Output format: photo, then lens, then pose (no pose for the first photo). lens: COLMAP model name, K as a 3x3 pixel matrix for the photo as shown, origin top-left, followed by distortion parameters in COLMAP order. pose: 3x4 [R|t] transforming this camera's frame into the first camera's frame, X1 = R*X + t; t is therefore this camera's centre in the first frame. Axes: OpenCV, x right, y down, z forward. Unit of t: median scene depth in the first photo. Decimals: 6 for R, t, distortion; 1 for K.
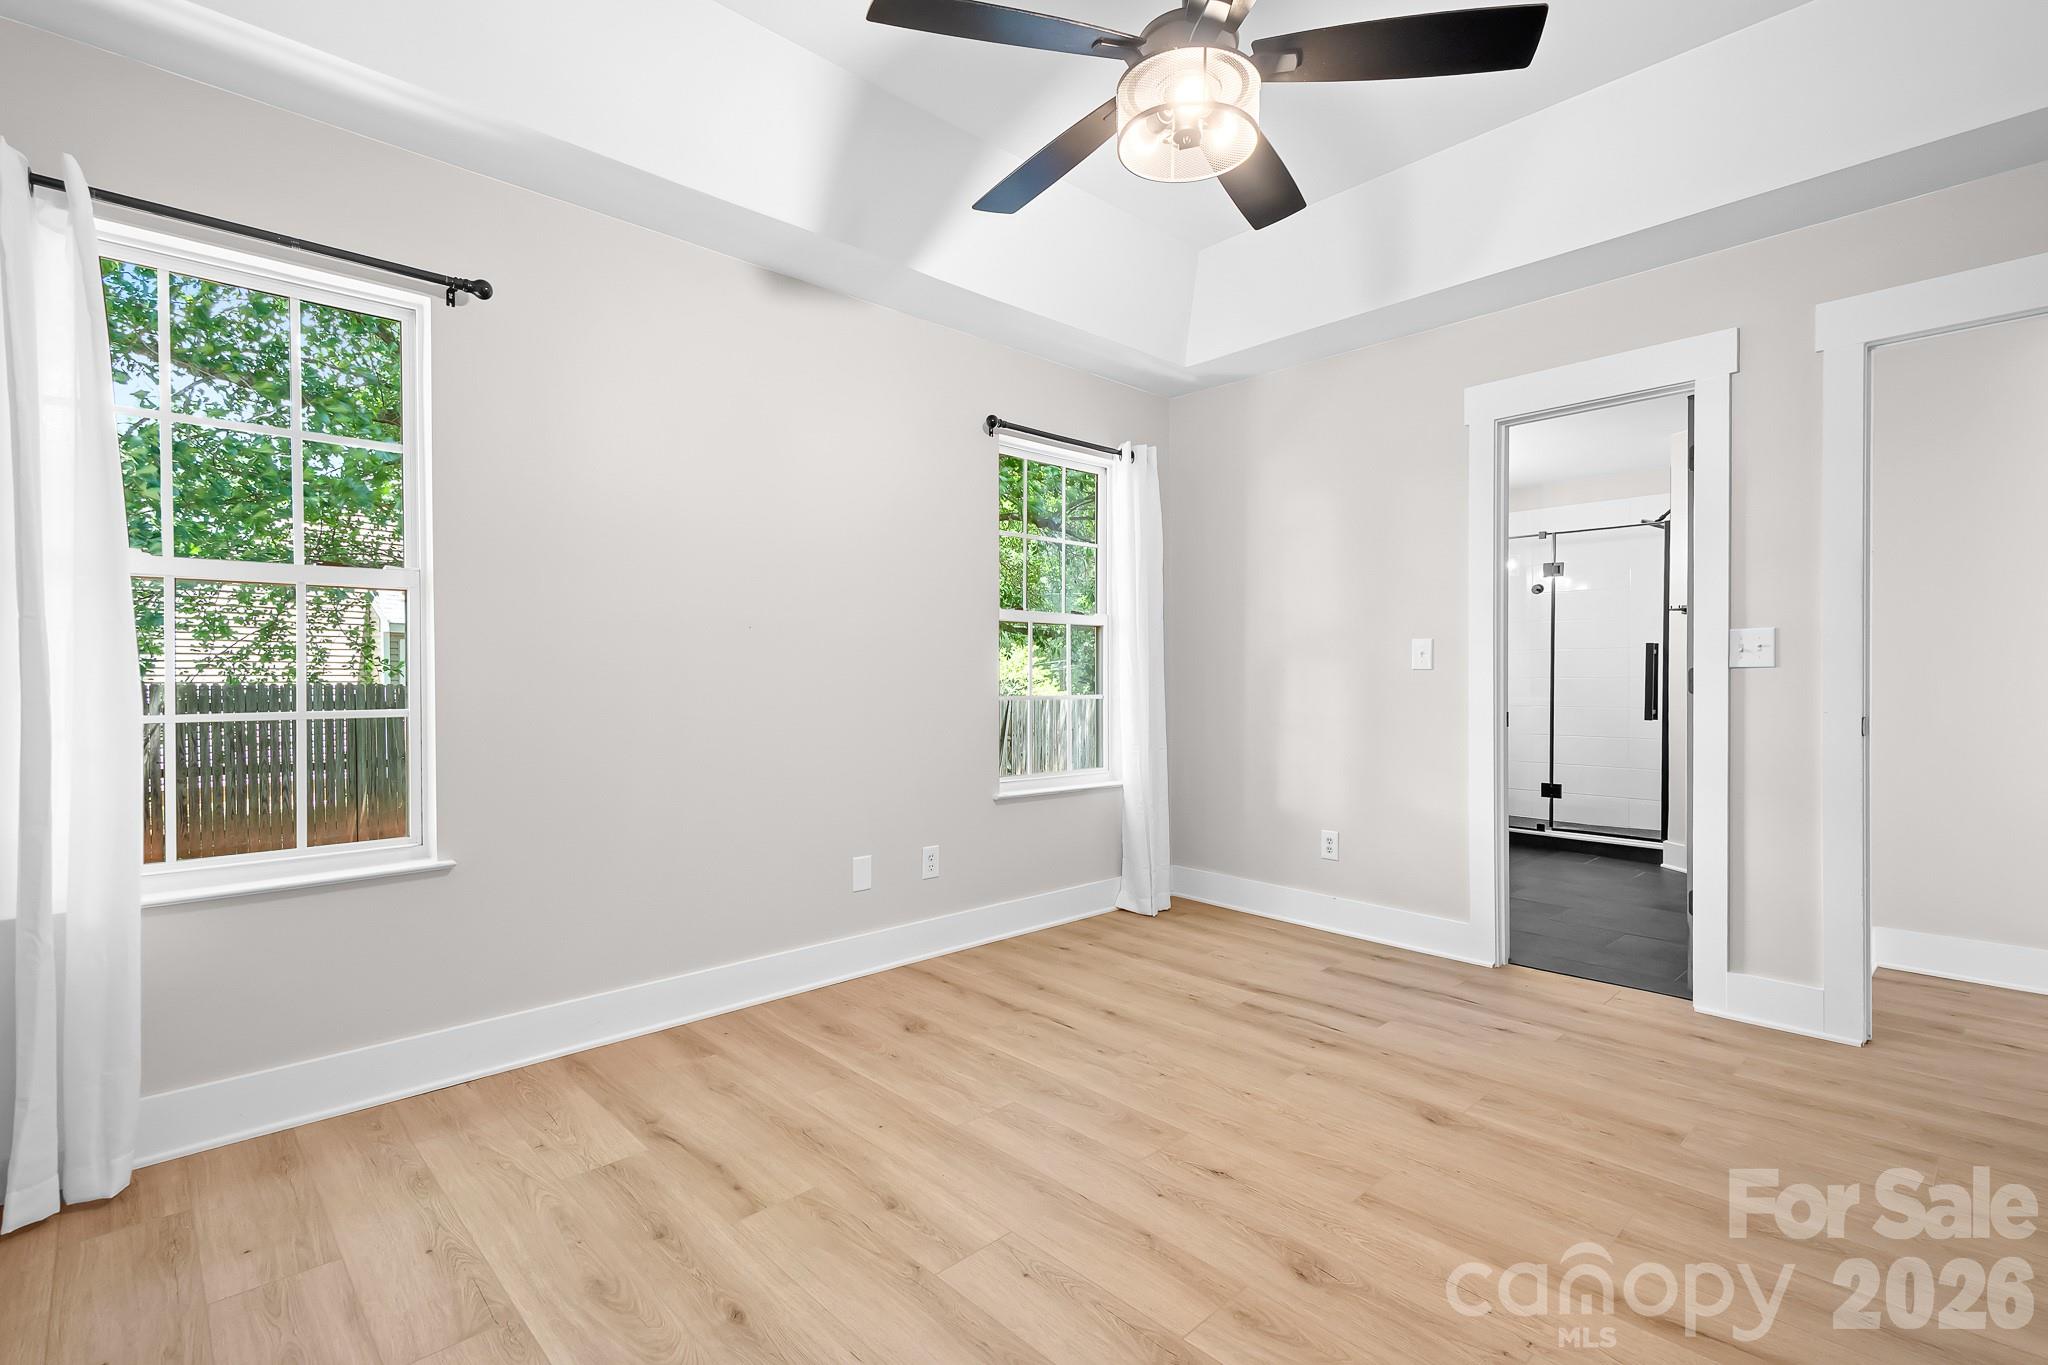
lens RADIAL K [[966.1, 0, 1024.0], [0, 966.1, 682.5], [0, 0, 1]] dist [0.031828, -0.016476]
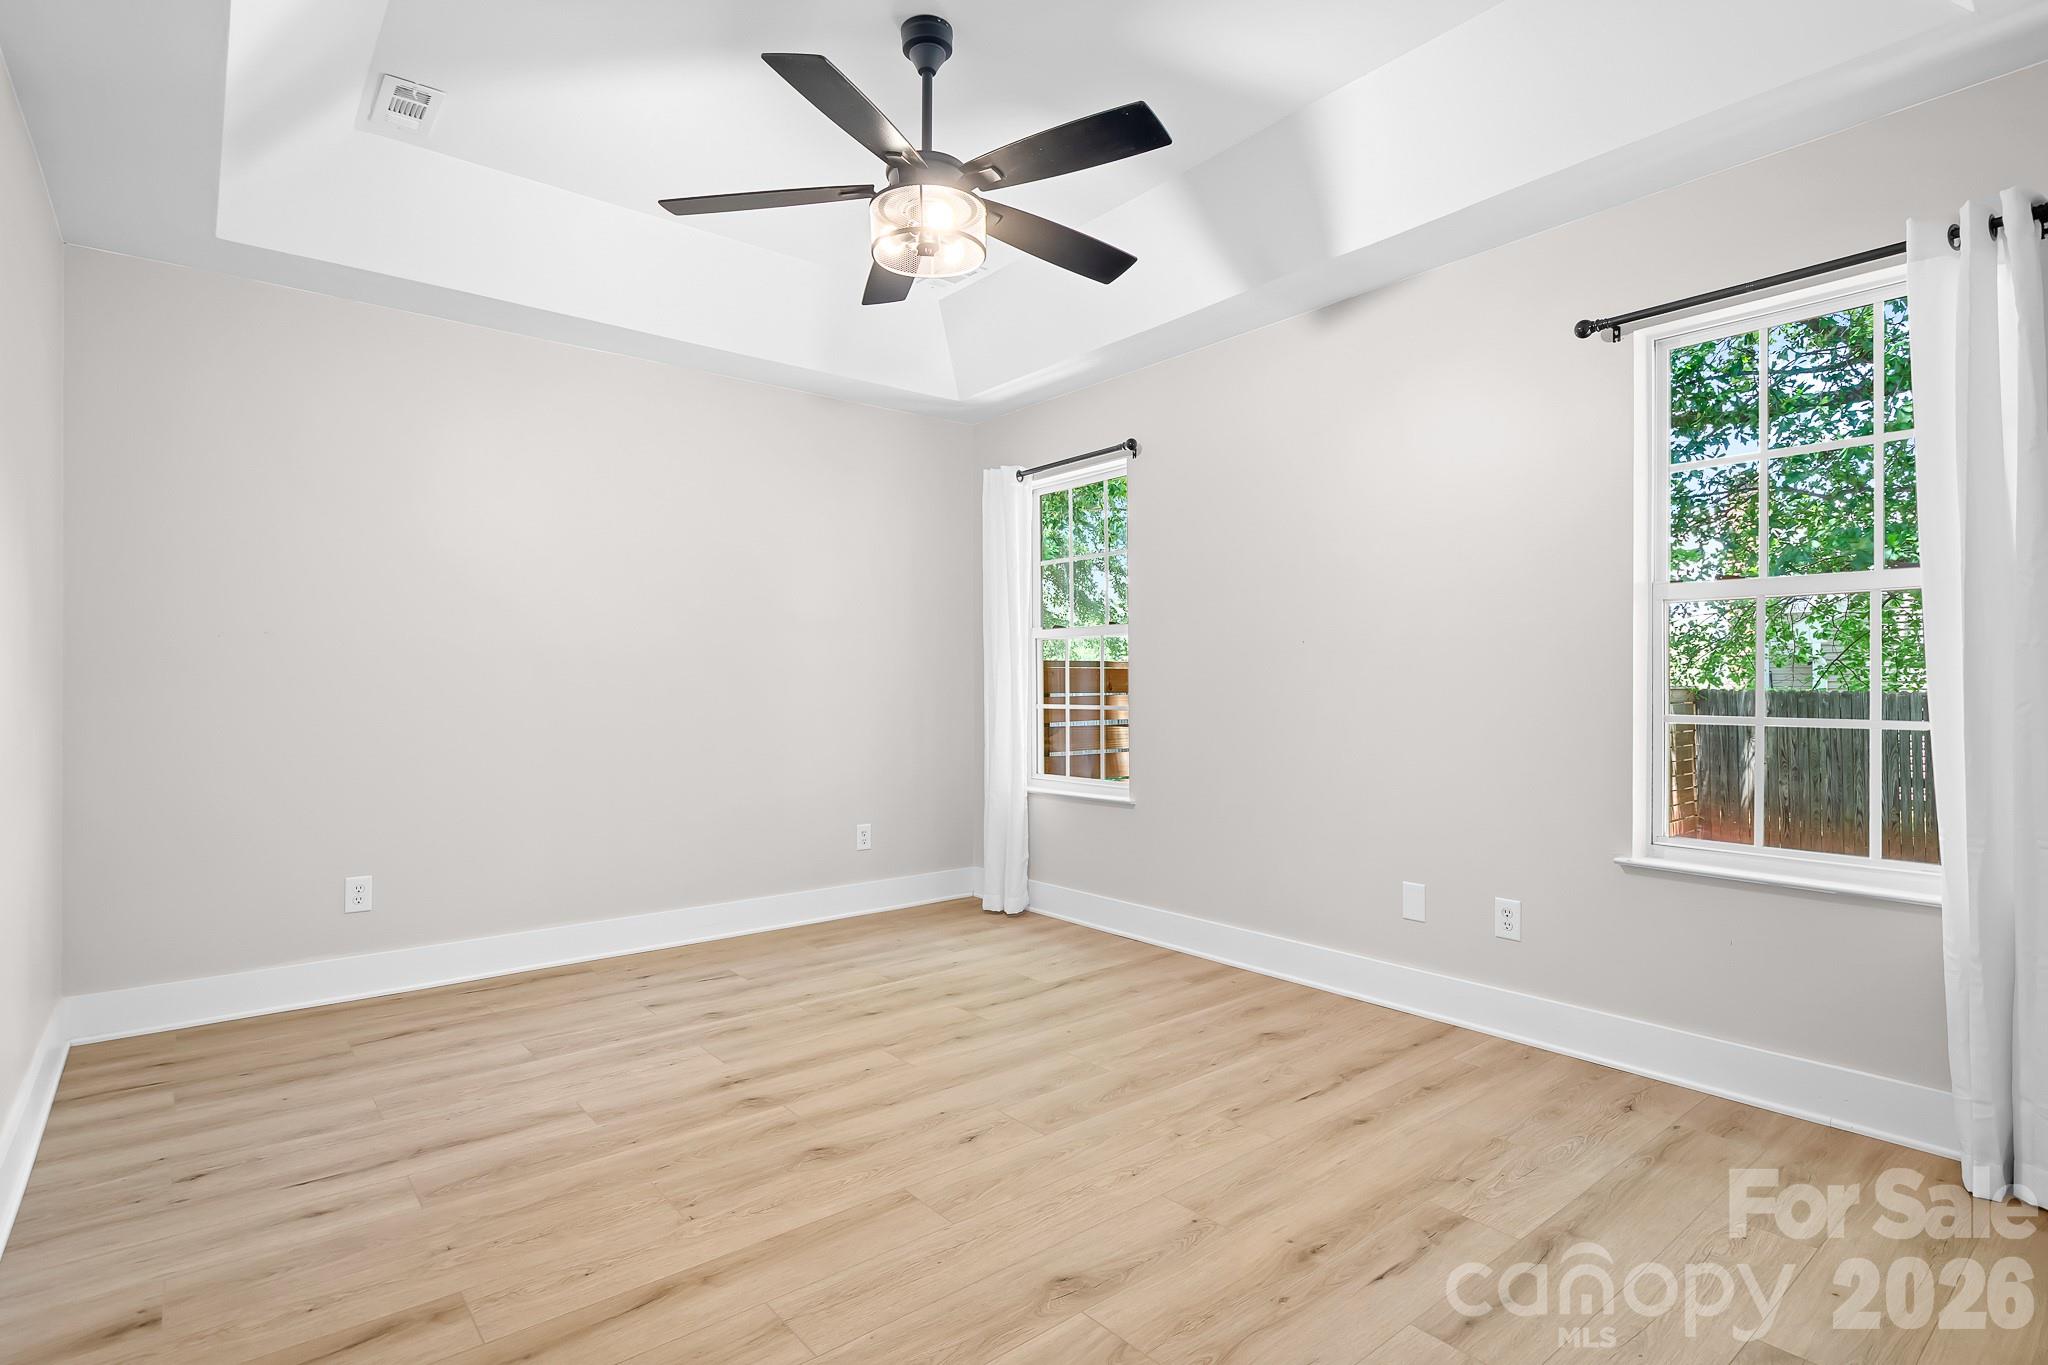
lens RADIAL K [[1039.1, 0, 1018.1], [0, 1039.1, 689.4], [0, 0, 1]] dist [0.004942, -0.000020]
pose [[-0.100655, 0.005807, -0.994904, 1.114082], [-0.003830, 0.999973, 0.006224, -0.011025], [0.994914, 0.004437, -0.100630, 0.955802]]
